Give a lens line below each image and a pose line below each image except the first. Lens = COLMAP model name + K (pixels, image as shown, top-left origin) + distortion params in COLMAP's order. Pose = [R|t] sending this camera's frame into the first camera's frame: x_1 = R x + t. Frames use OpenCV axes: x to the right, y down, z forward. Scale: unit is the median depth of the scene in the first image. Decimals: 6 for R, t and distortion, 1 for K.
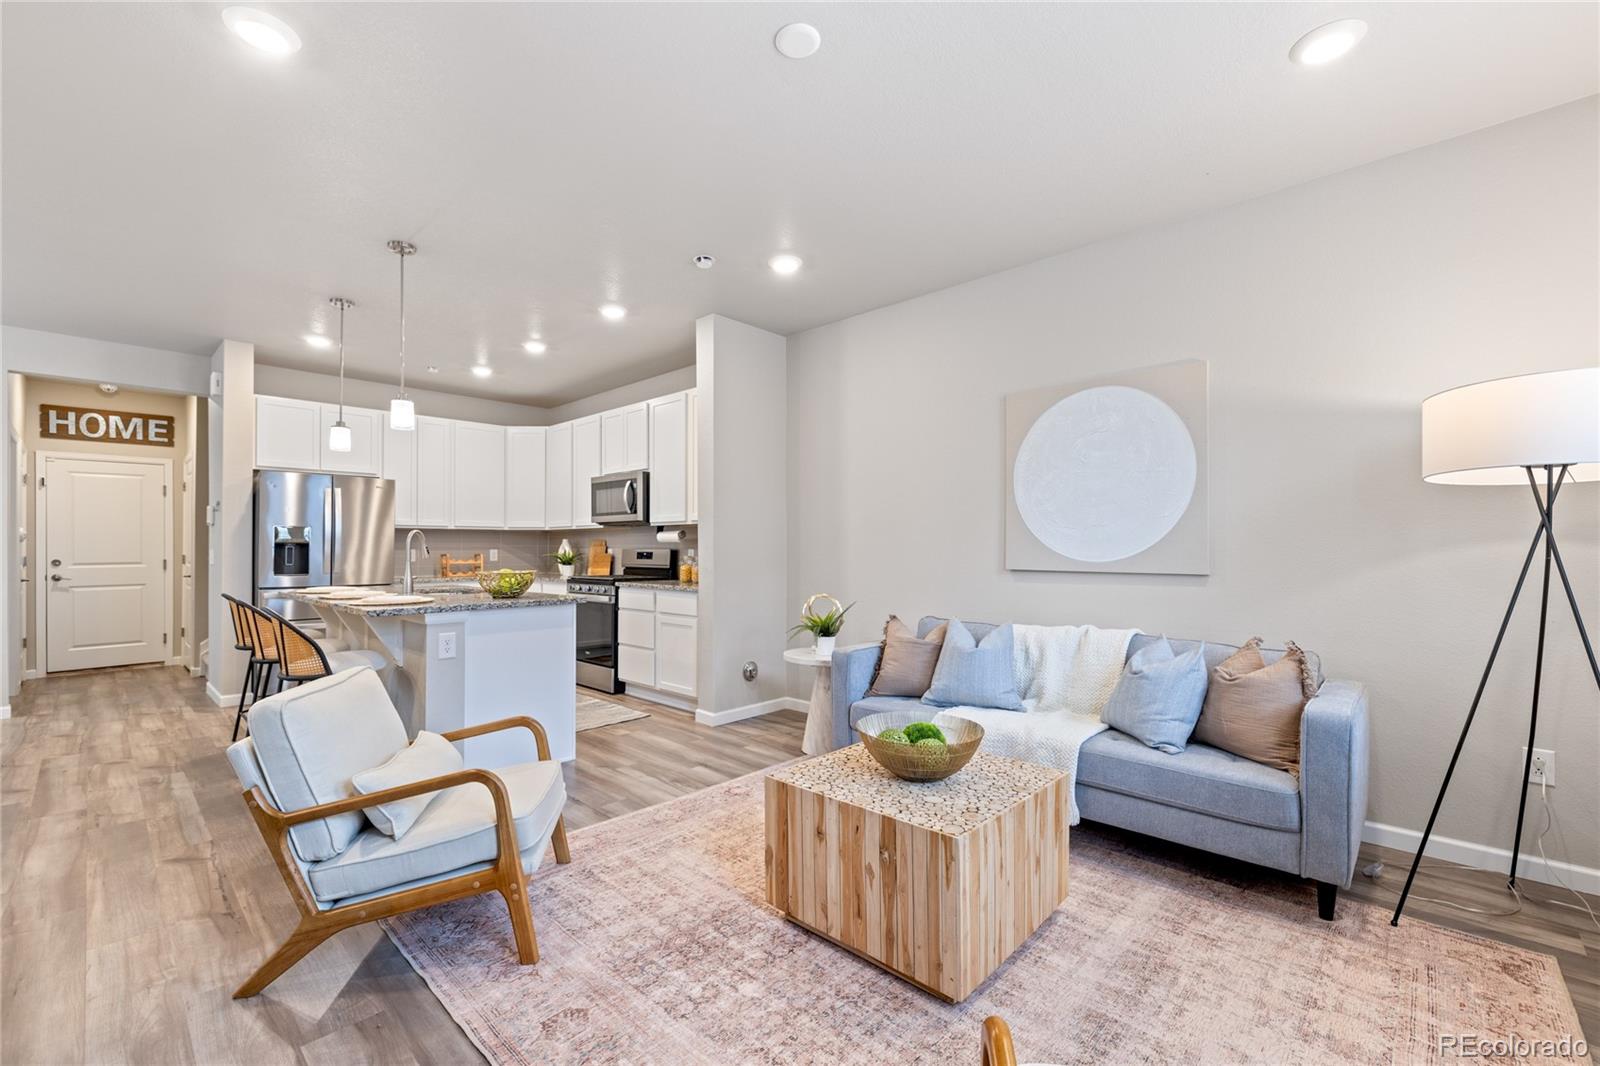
lens RADIAL K [[678.0, 0, 792.5], [0, 678.0, 542.7], [0, 0, 1]] dist [0.002036, -0.000080]
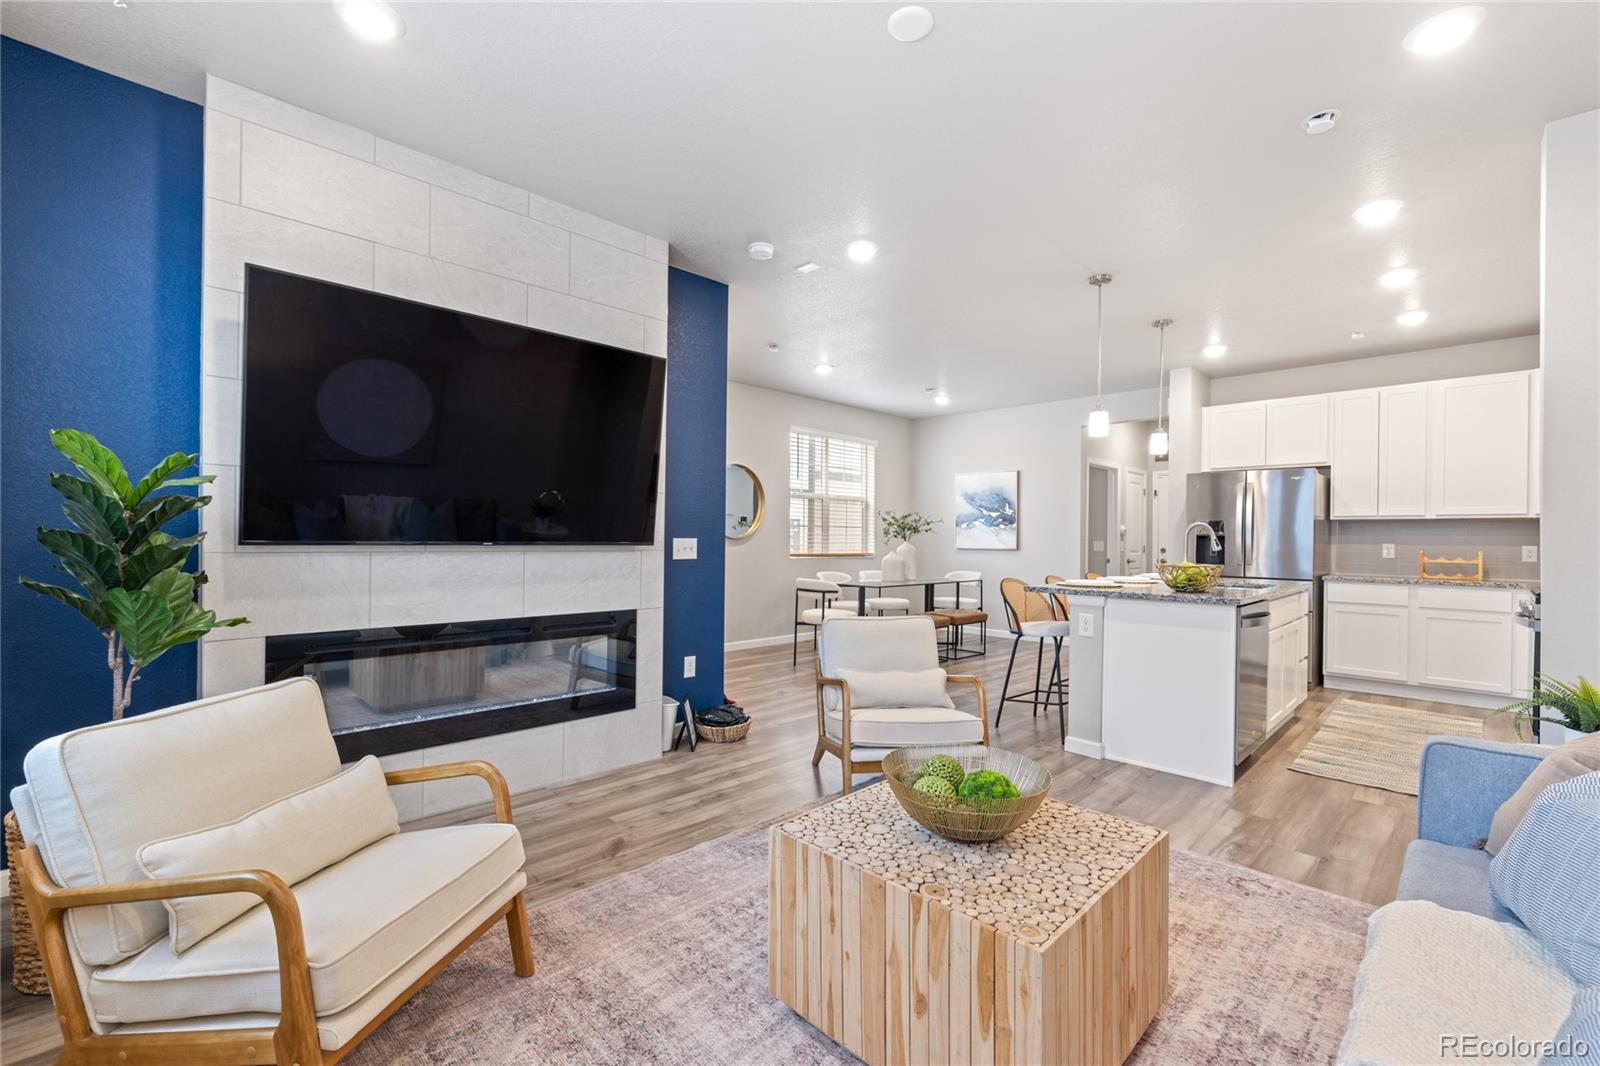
lens RADIAL K [[678.0, 0, 792.5], [0, 678.0, 542.7], [0, 0, 1]] dist [0.002036, -0.000080]
pose [[-0.026949, 0.009892, -0.999588, 0.375687], [-0.002752, 0.999947, 0.009970, 0.002349], [0.999633, 0.003019, -0.026921, 0.320701]]
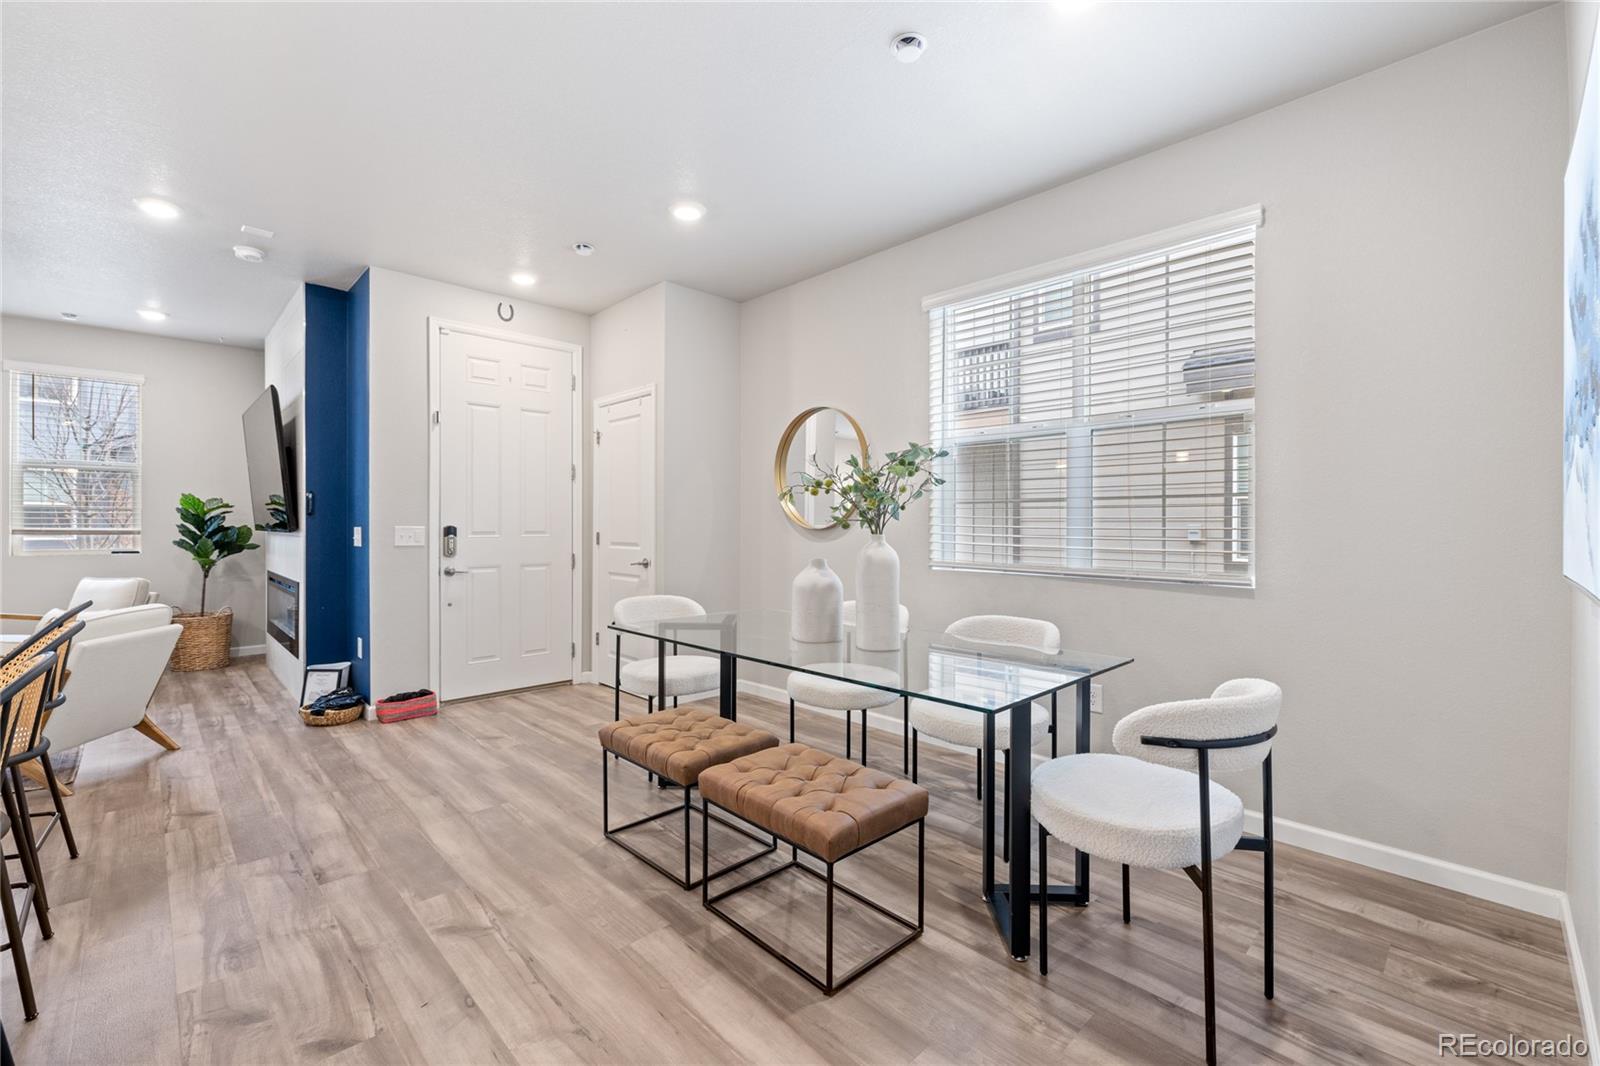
lens RADIAL K [[675.0, 0, 794.1], [0, 675.0, 524.9], [0, 0, 1]] dist [-0.001439, -0.000454]
pose [[-0.999489, -0.001559, 0.031938, -0.871428], [-0.001833, 0.999962, -0.008567, 0.008556], [-0.031924, -0.008621, -0.999453, 0.948006]]
